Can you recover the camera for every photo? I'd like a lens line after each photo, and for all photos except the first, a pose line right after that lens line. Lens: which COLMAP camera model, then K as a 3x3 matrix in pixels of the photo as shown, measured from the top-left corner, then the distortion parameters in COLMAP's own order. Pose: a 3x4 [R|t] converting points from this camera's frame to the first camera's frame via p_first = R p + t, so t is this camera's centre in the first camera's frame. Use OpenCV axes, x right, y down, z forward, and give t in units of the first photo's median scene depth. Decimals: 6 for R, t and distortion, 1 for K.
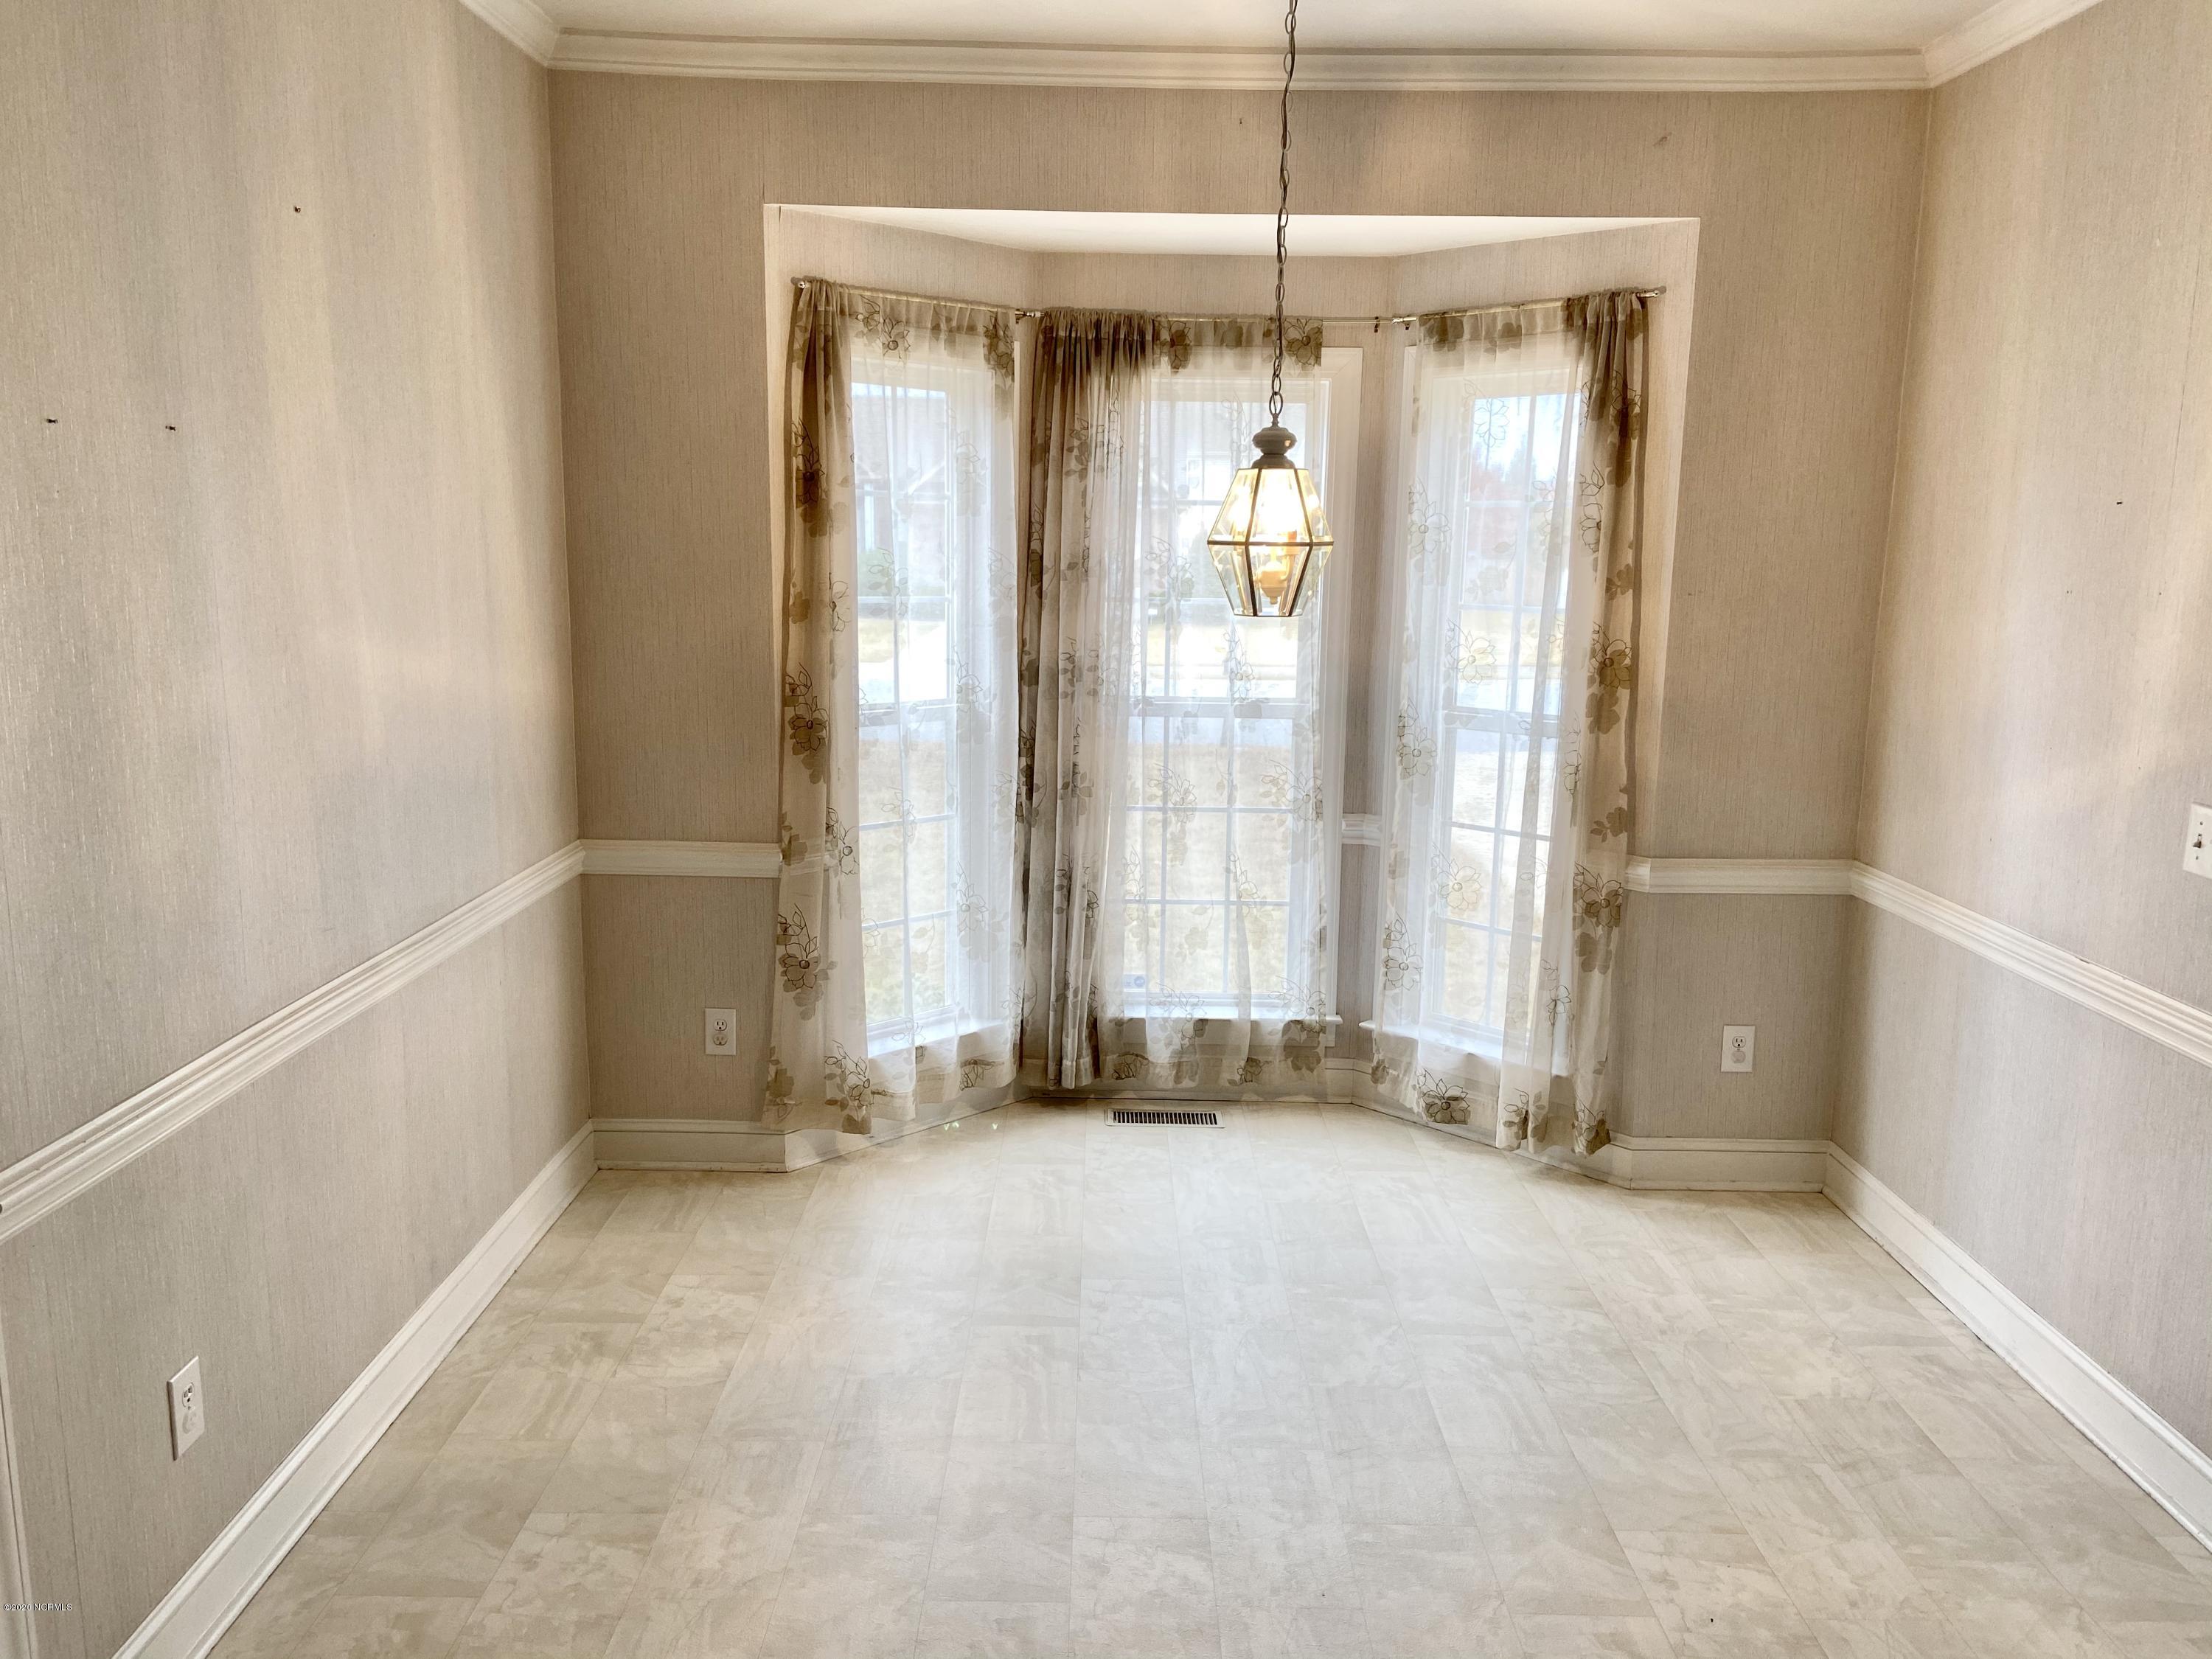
lens RADIAL K [[1682.6, 0, 1084.5], [0, 1682.6, 820.1], [0, 0, 1]] dist [0.096372, -0.120189]
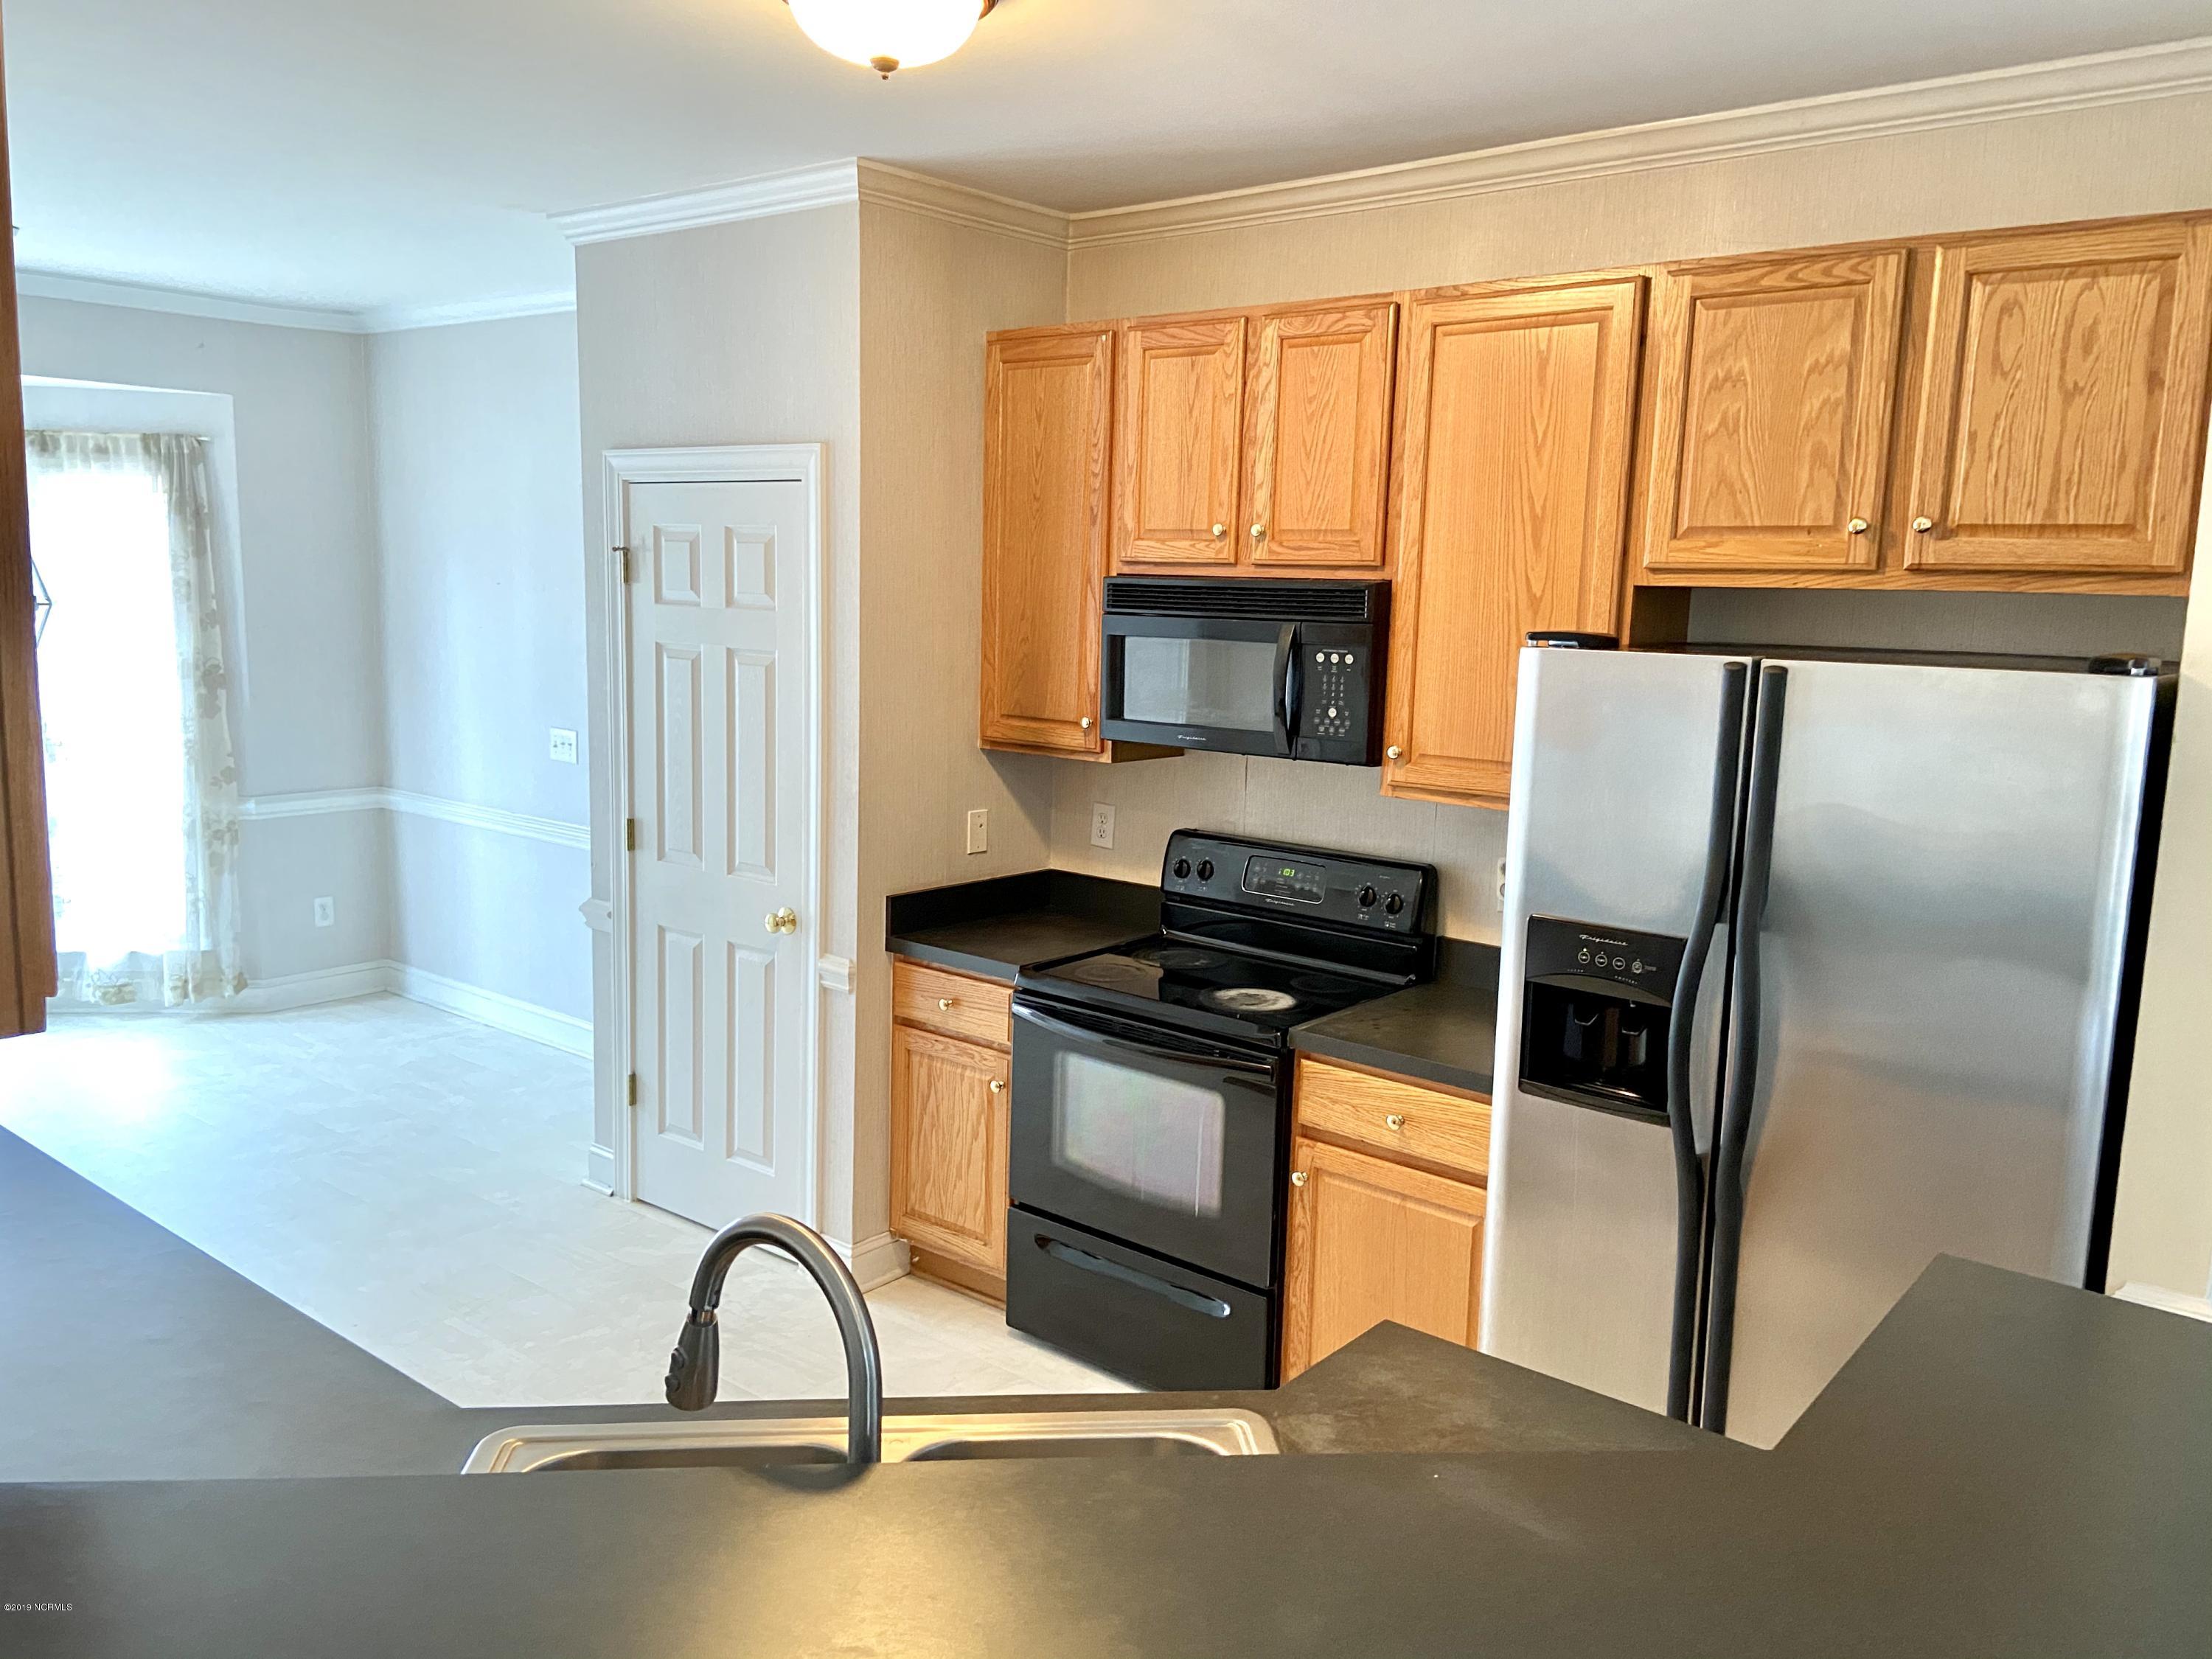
lens RADIAL K [[1682.6, 0, 1104.0], [0, 1682.6, 845.1], [0, 0, 1]] dist [0.096372, -0.120189]
pose [[0.631848, -0.109835, 0.767271, -0.379928], [0.114182, 0.992299, 0.048020, 0.079294], [-0.766636, 0.057267, 0.639523, -0.595930]]
